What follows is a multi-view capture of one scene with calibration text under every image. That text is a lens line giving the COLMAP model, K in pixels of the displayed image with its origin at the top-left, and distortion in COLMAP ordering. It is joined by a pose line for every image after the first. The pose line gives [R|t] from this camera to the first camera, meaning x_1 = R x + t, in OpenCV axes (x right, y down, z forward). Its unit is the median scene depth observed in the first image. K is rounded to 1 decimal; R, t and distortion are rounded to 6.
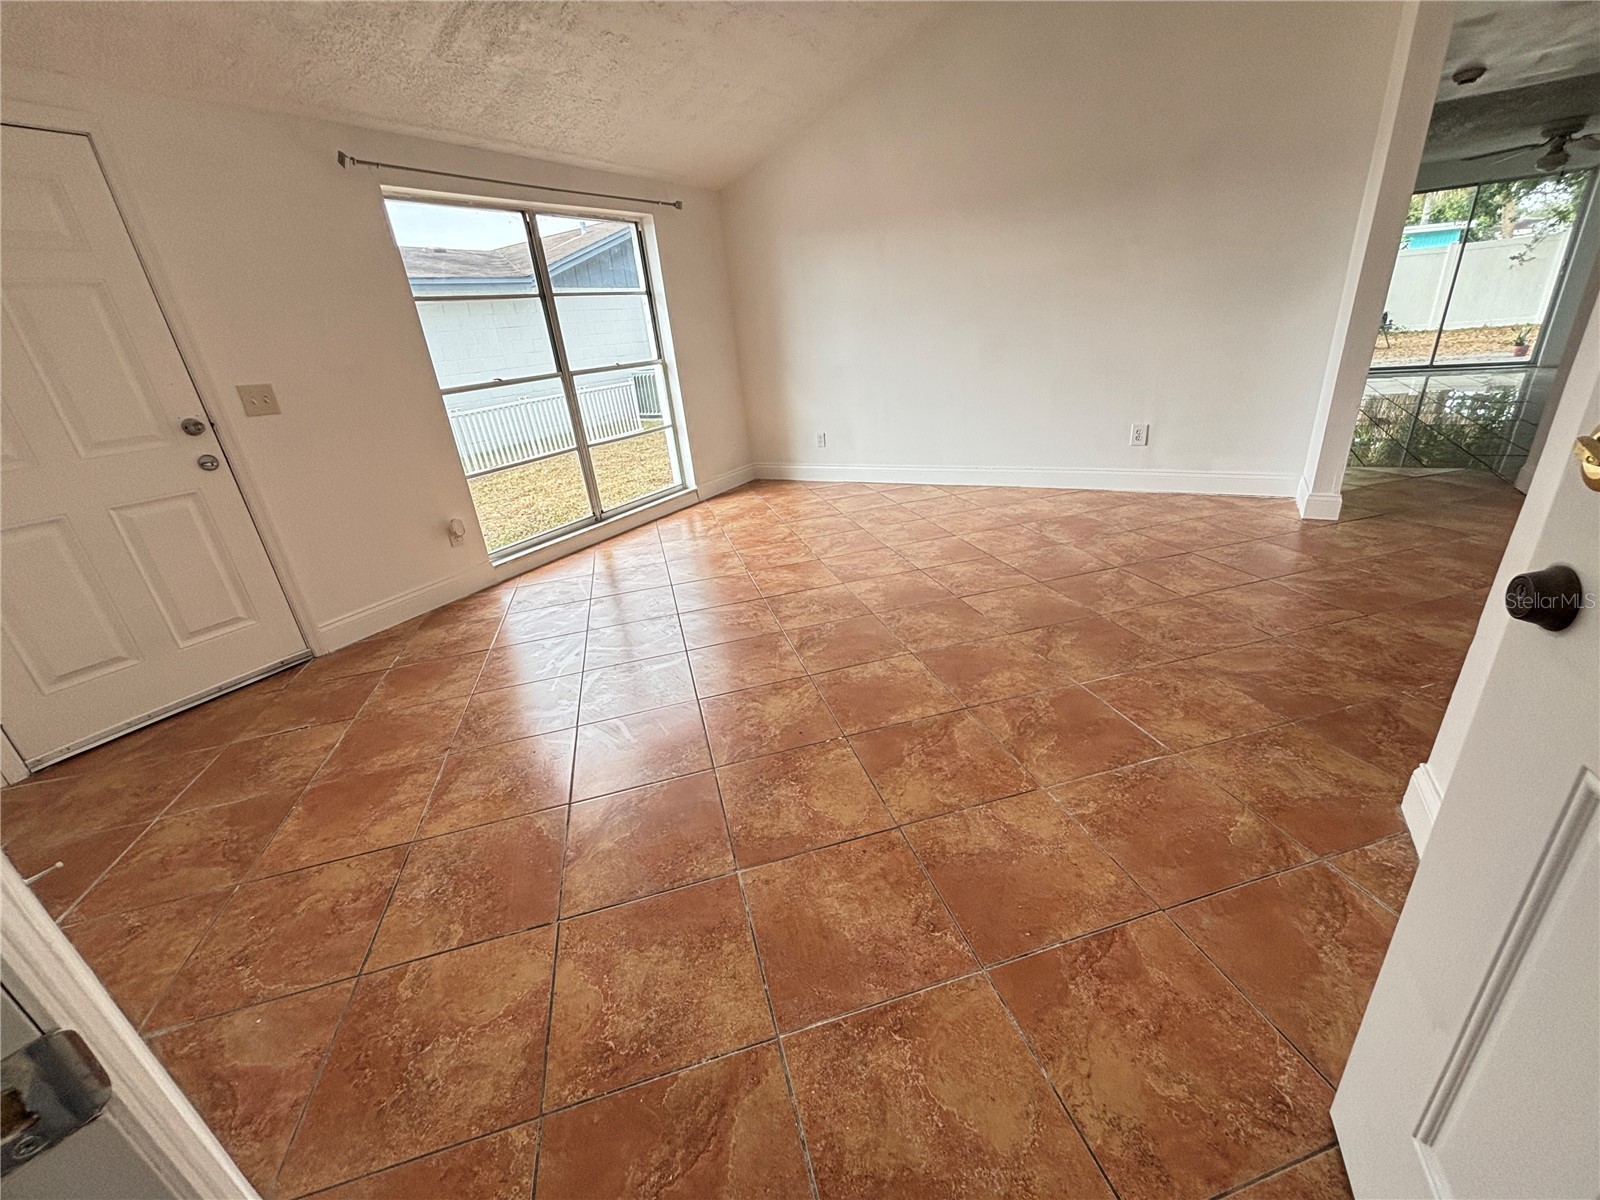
lens RADIAL K [[645.7, 0, 809.7], [0, 645.7, 599.2], [0, 0, 1]] dist [0.003575, -0.000833]
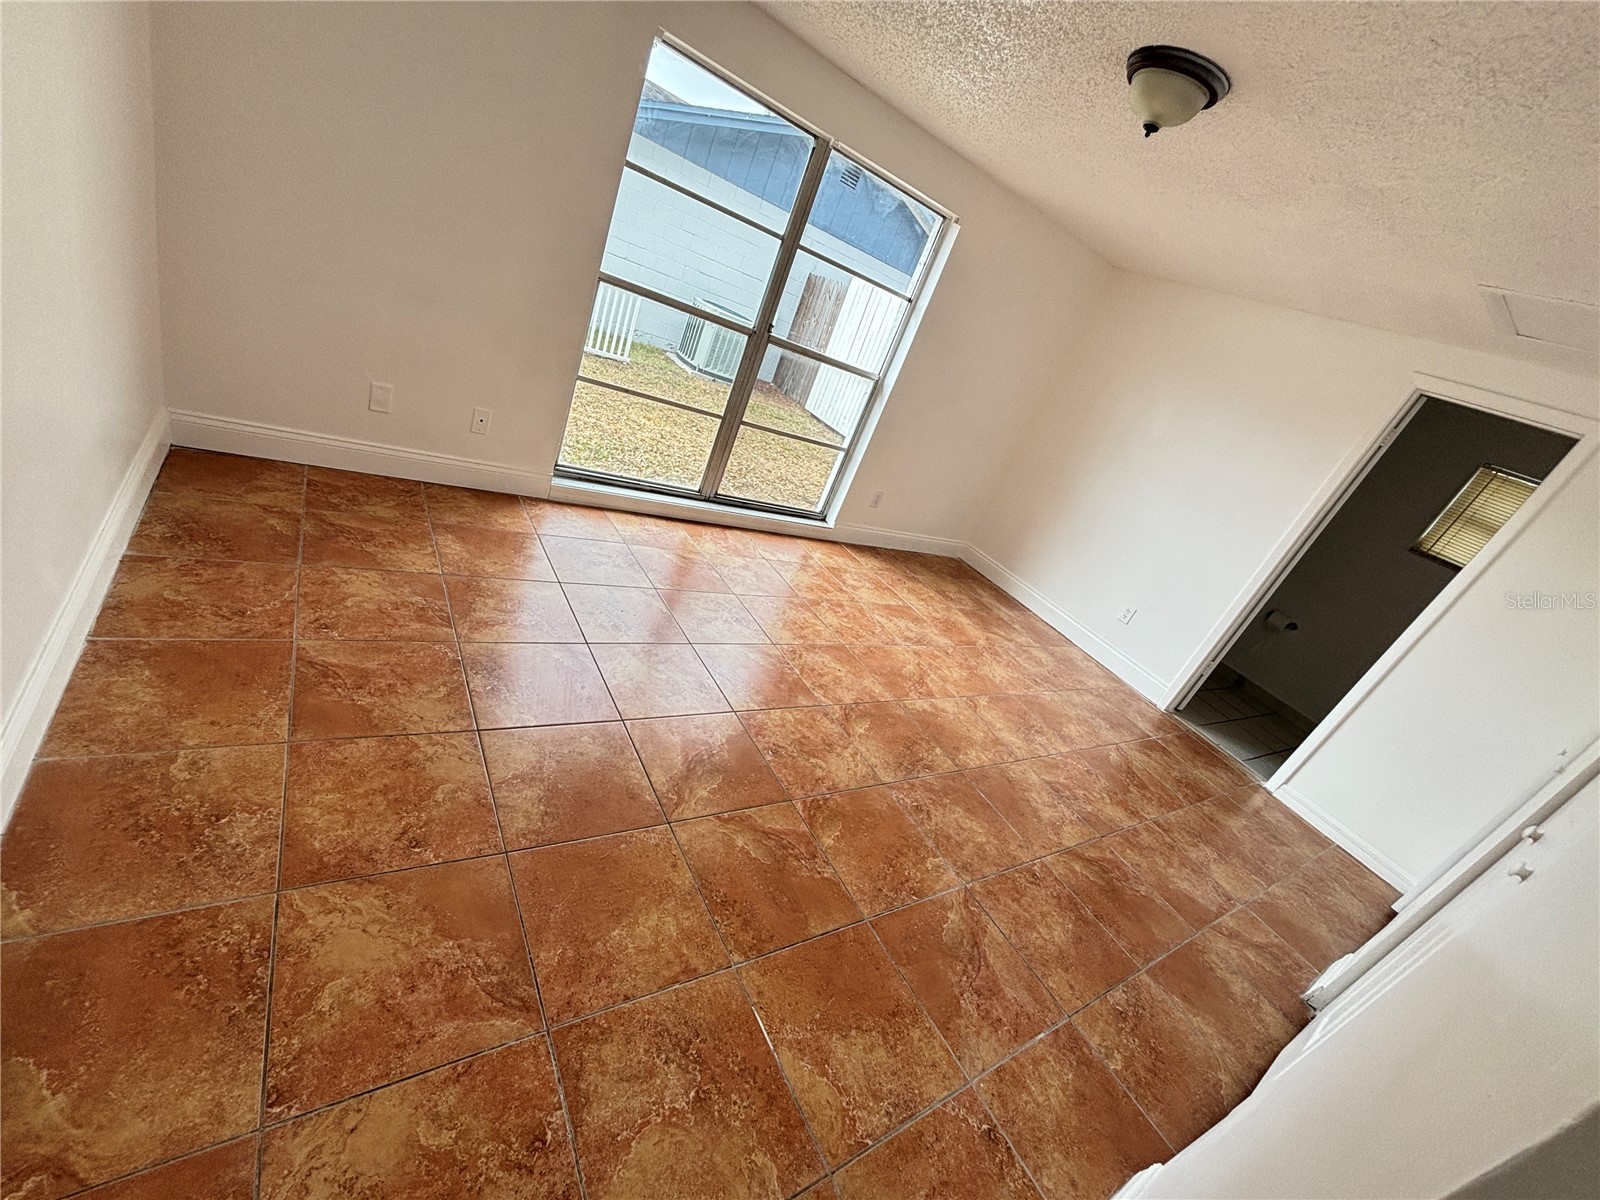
lens RADIAL K [[645.7, 0, 798.7], [0, 645.7, 612.8], [0, 0, 1]] dist [0.003575, -0.000833]
pose [[0.779544, 0.581382, -0.233038, 0.123044], [-0.580536, 0.810331, 0.079634, -0.293735], [0.235136, 0.073209, 0.969202, 0.438272]]
